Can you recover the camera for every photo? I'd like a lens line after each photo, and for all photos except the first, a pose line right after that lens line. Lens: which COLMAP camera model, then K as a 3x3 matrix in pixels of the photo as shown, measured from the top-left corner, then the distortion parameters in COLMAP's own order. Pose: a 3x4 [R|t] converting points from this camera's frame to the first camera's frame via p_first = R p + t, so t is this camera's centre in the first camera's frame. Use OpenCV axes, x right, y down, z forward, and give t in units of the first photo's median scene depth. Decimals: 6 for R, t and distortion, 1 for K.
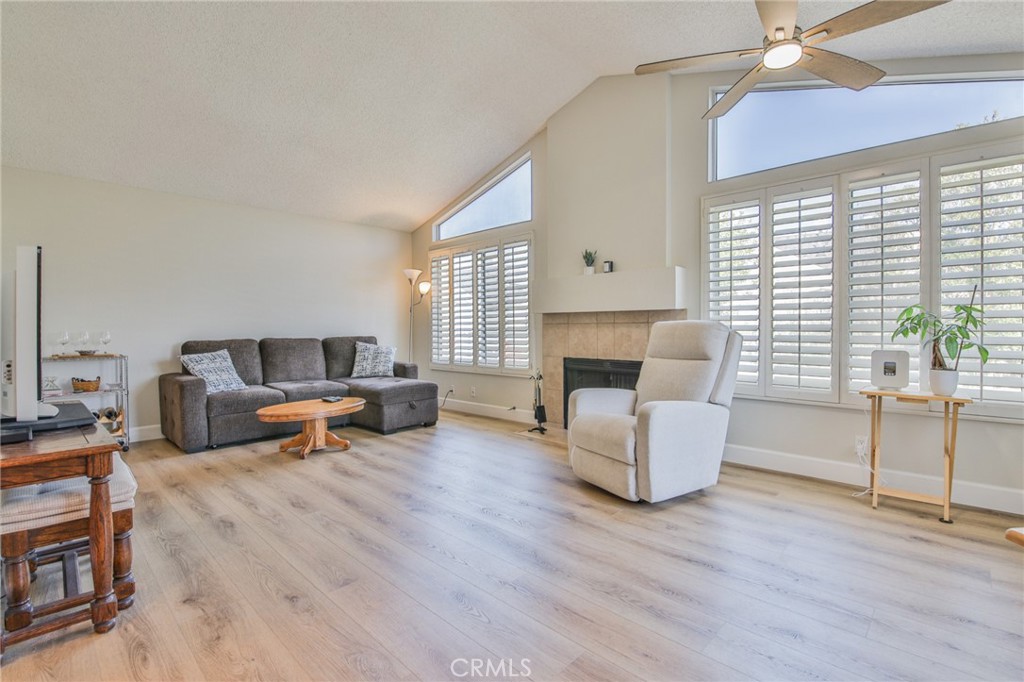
lens RADIAL K [[469.9, 0, 511.9], [0, 469.9, 337.7], [0, 0, 1]] dist [-0.015226, -0.000268]
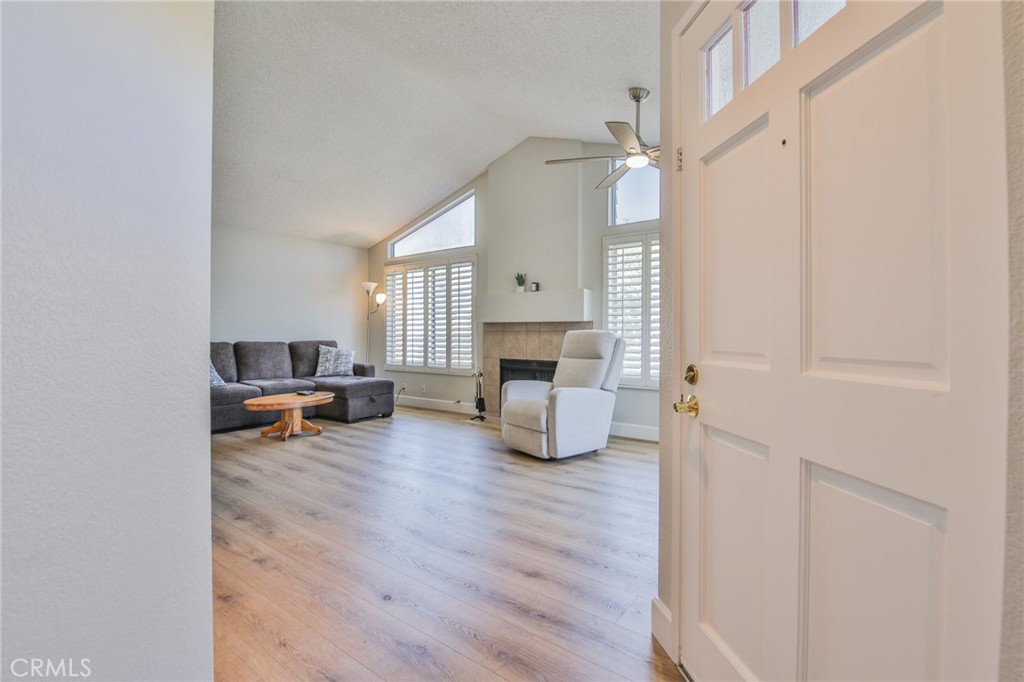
lens RADIAL K [[469.9, 0, 514.7], [0, 469.9, 340.6], [0, 0, 1]] dist [-0.015226, -0.000268]
pose [[0.991830, 0.007825, 0.127329, -0.010195], [-0.006884, 0.999946, -0.007822, 0.004281], [-0.127384, 0.006882, 0.991830, -0.259772]]
